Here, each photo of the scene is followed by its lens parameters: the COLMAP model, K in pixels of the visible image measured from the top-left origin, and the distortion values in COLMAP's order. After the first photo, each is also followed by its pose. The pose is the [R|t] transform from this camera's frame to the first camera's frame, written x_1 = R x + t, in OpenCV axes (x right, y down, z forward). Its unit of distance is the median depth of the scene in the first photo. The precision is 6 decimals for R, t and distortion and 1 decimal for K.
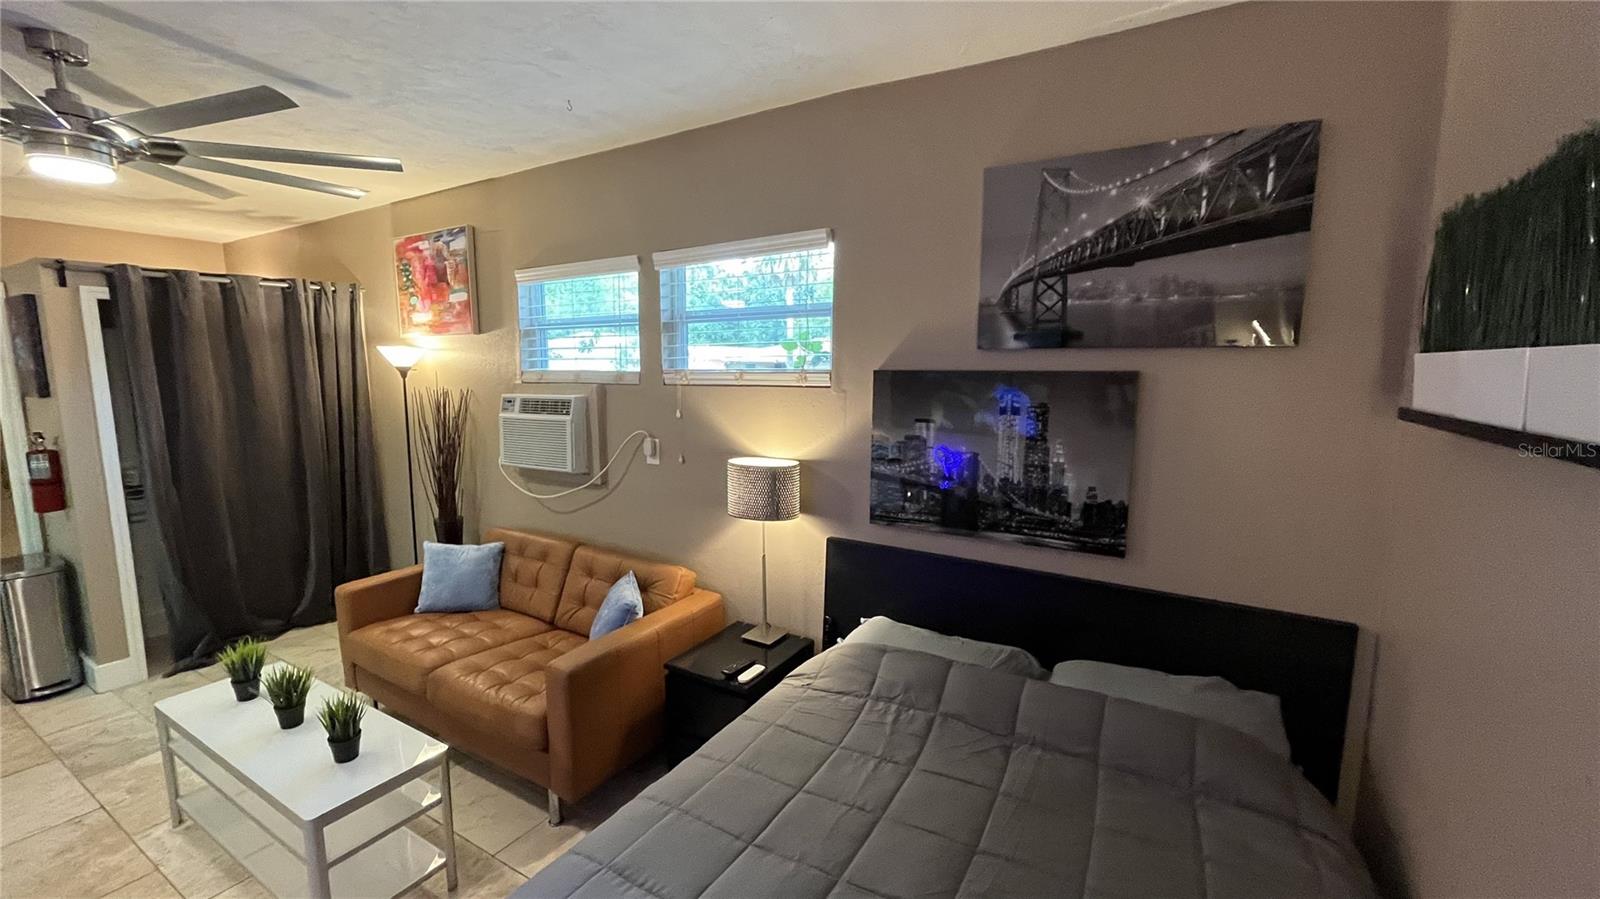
lens RADIAL K [[644.6, 0, 794.3], [0, 644.6, 451.8], [0, 0, 1]] dist [-0.000822, -0.001404]
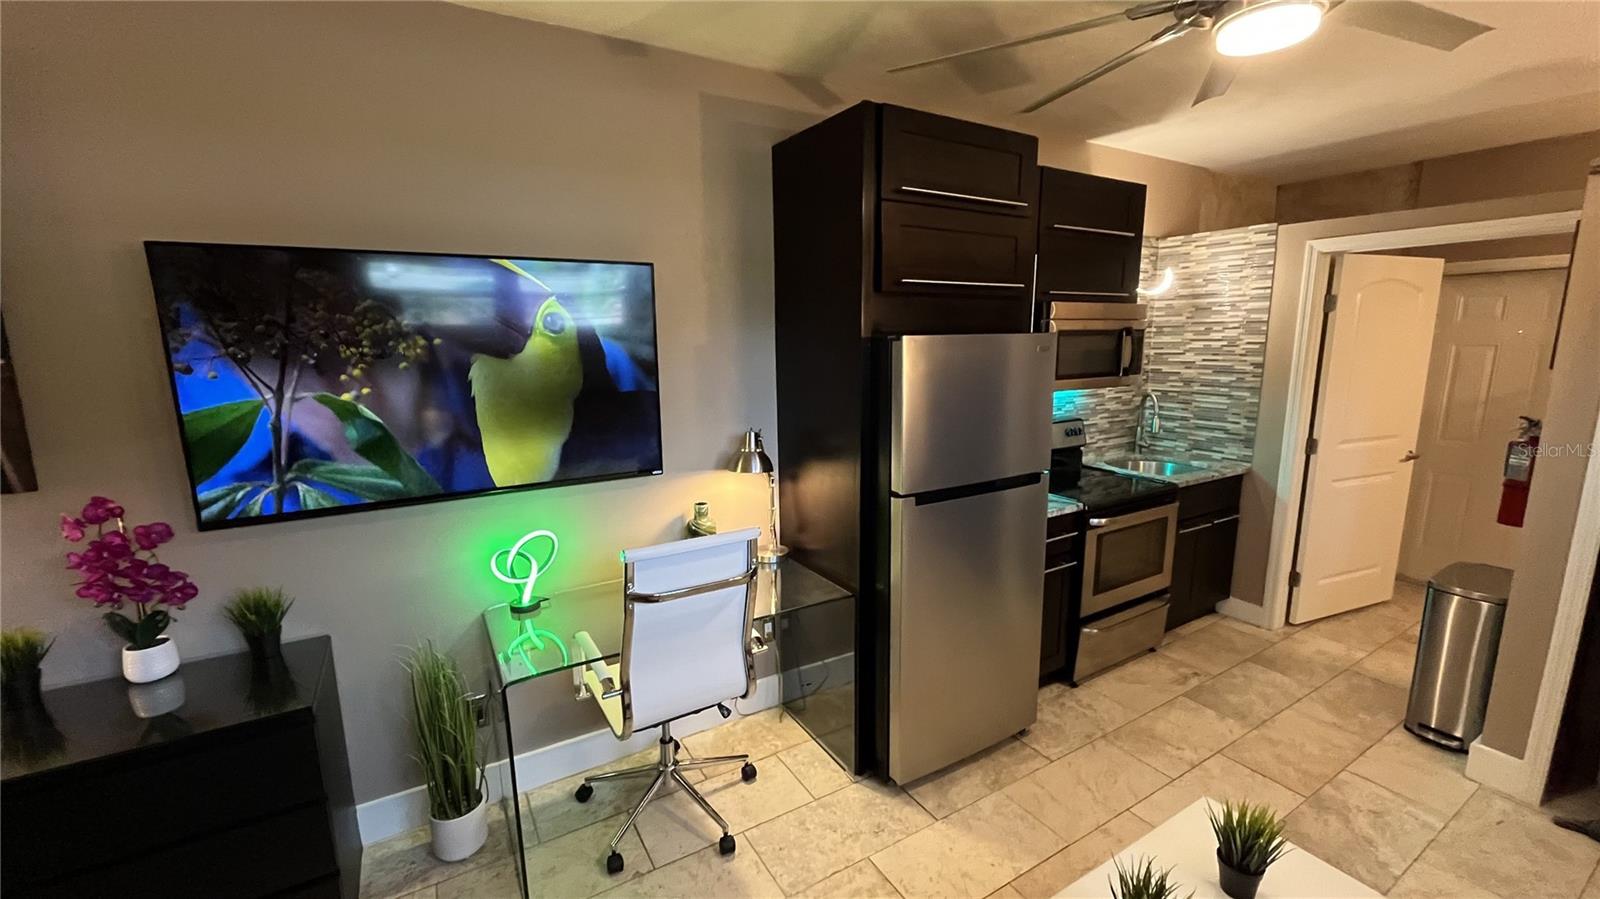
lens RADIAL K [[644.6, 0, 801.6], [0, 644.6, 453.9], [0, 0, 1]] dist [-0.000822, -0.001404]
pose [[-0.474930, 0.163036, -0.864789, -0.200180], [-0.103932, 0.965420, 0.239086, -0.099372], [0.873865, 0.203428, -0.441563, 0.781352]]
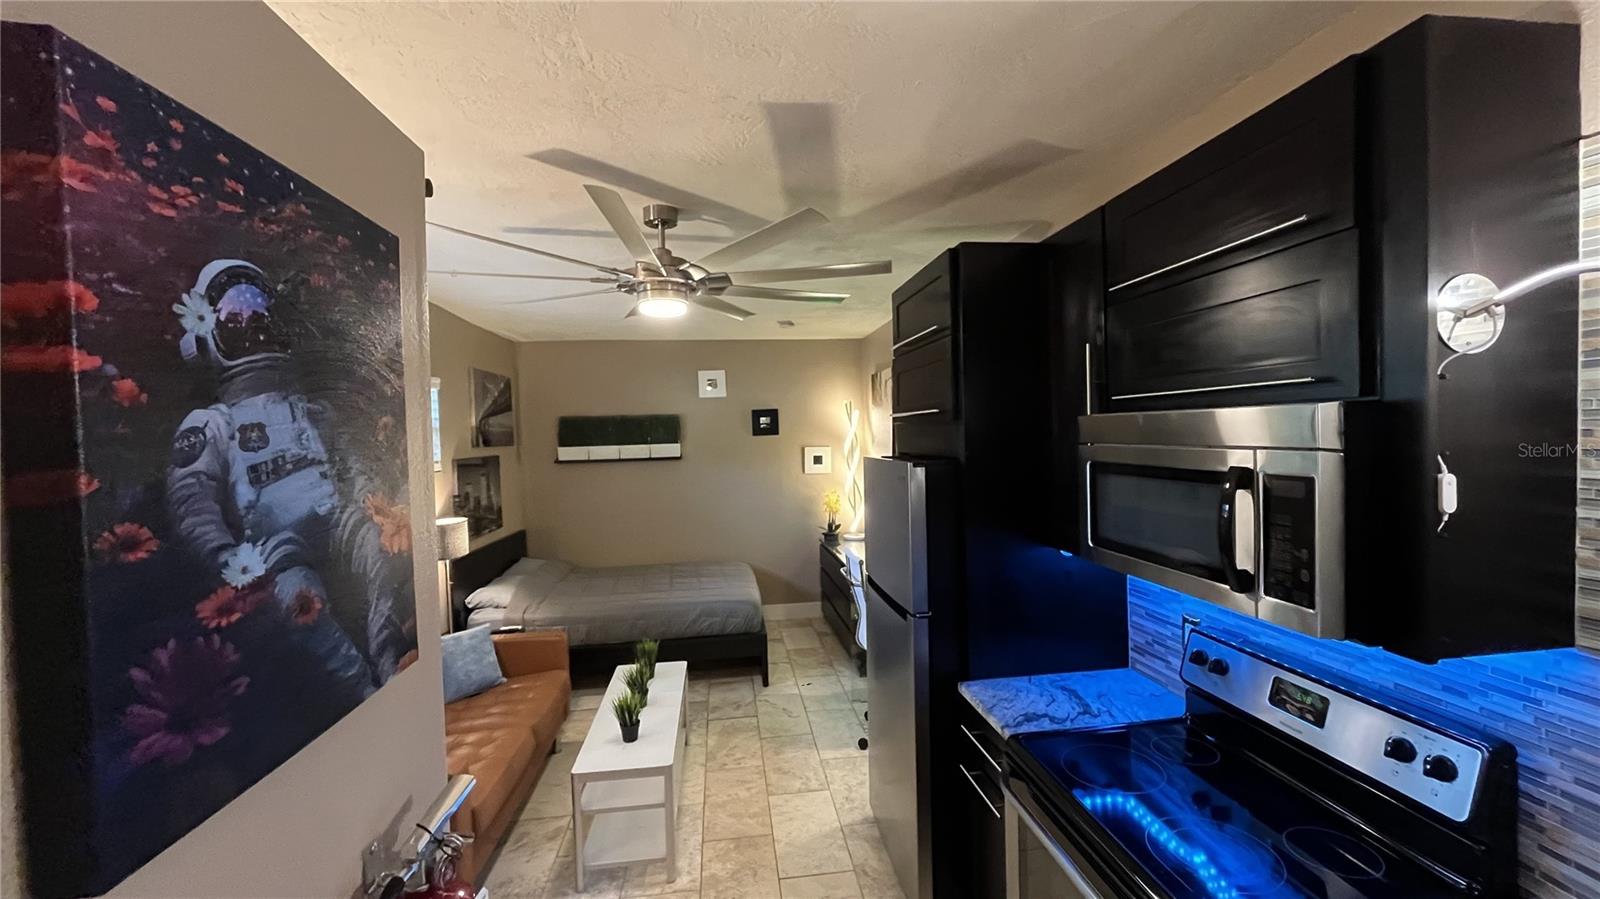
lens RADIAL K [[644.6, 0, 796.0], [0, 644.6, 454.6], [0, 0, 1]] dist [-0.000822, -0.001404]
pose [[-0.610758, -0.010342, 0.791750, -1.850946], [0.130786, 0.984863, 0.113752, -0.214971], [-0.780942, 0.173025, -0.600160, 1.301322]]
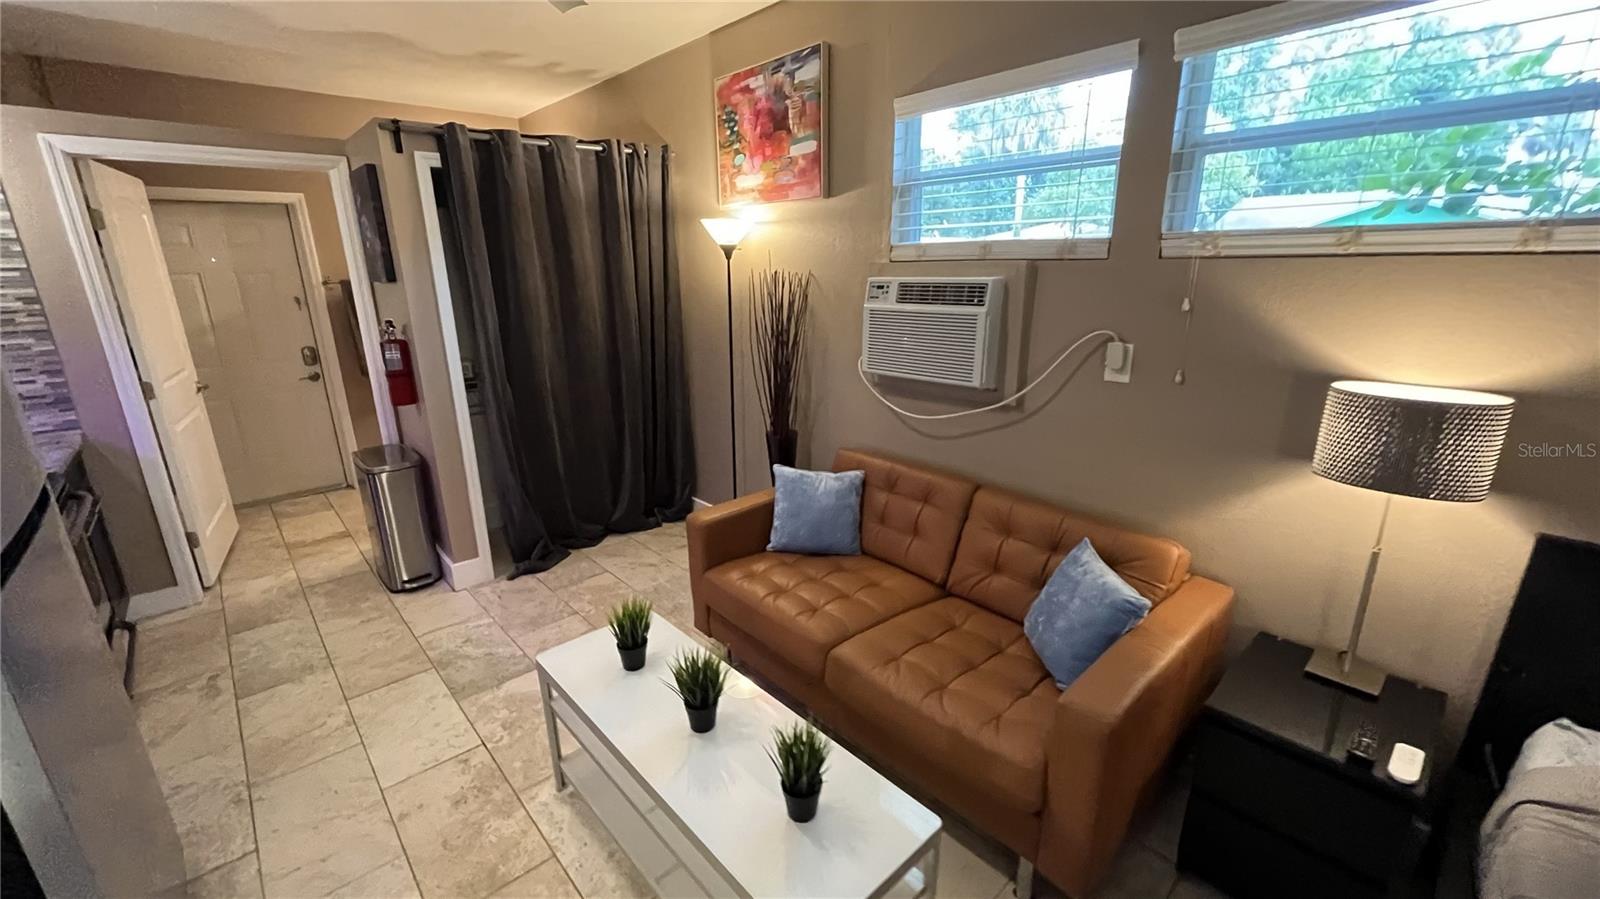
lens RADIAL K [[644.6, 0, 795.7], [0, 644.6, 451.8], [0, 0, 1]] dist [-0.000822, -0.001404]
pose [[0.958128, 0.070363, -0.277561, -0.429367], [-0.026065, 0.986745, 0.160172, -0.009372], [0.285152, -0.146230, 0.947262, 0.321913]]
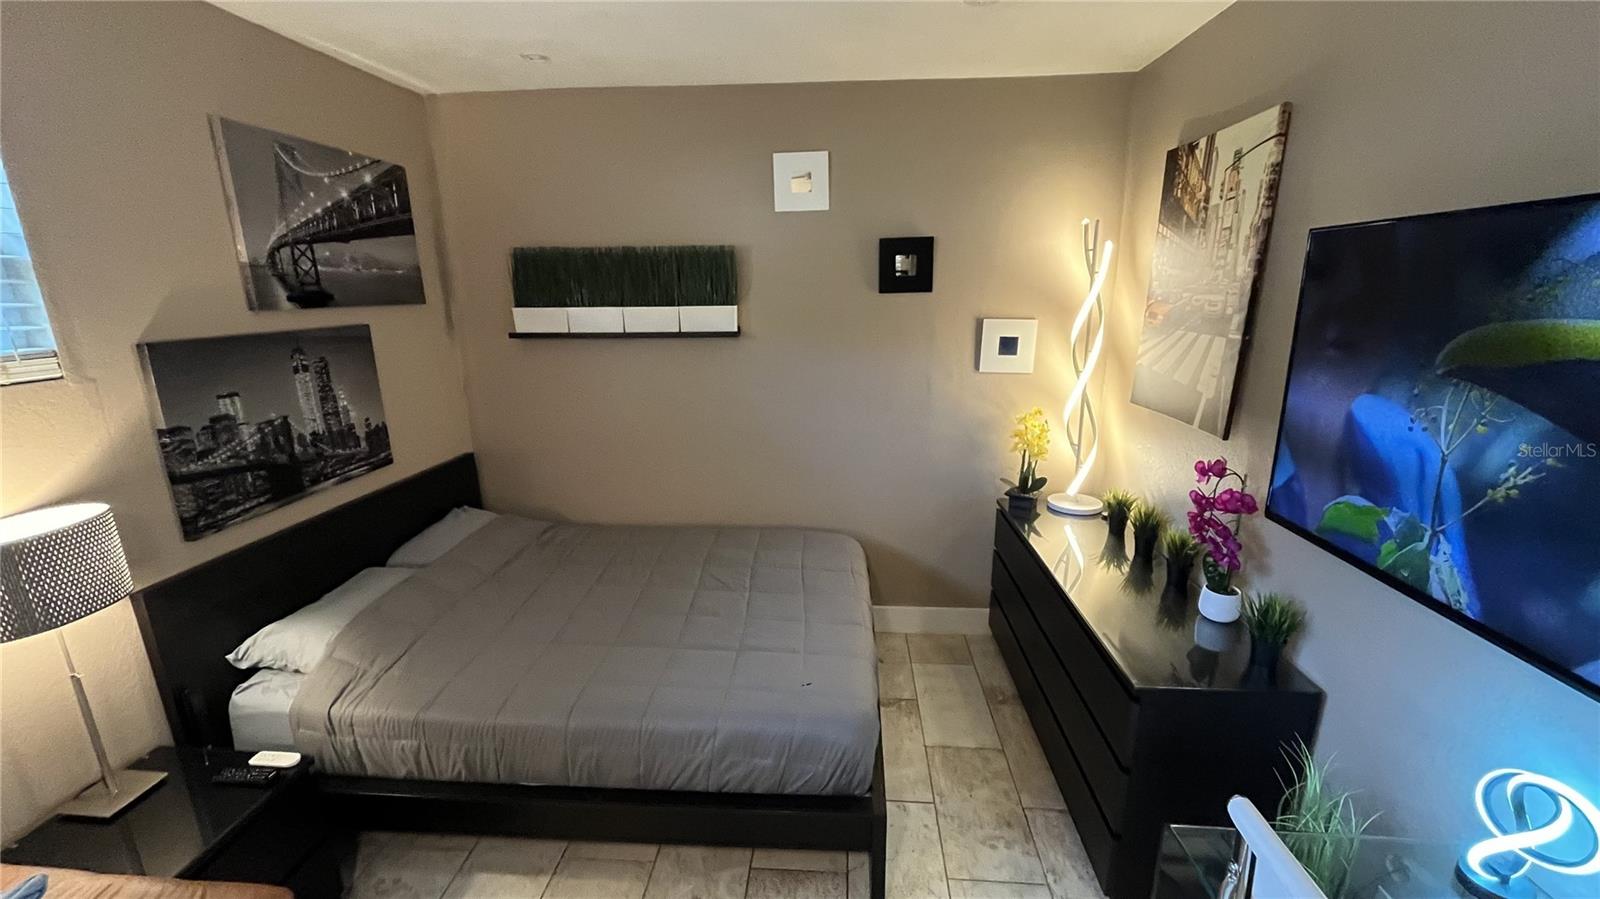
lens RADIAL K [[644.6, 0, 801.5], [0, 644.6, 450.3], [0, 0, 1]] dist [-0.000822, -0.001404]
pose [[-0.454188, -0.219694, 0.863393, -0.860964], [0.124370, 0.943993, 0.305628, -0.138527], [-0.882182, 0.246193, -0.401427, 0.639357]]
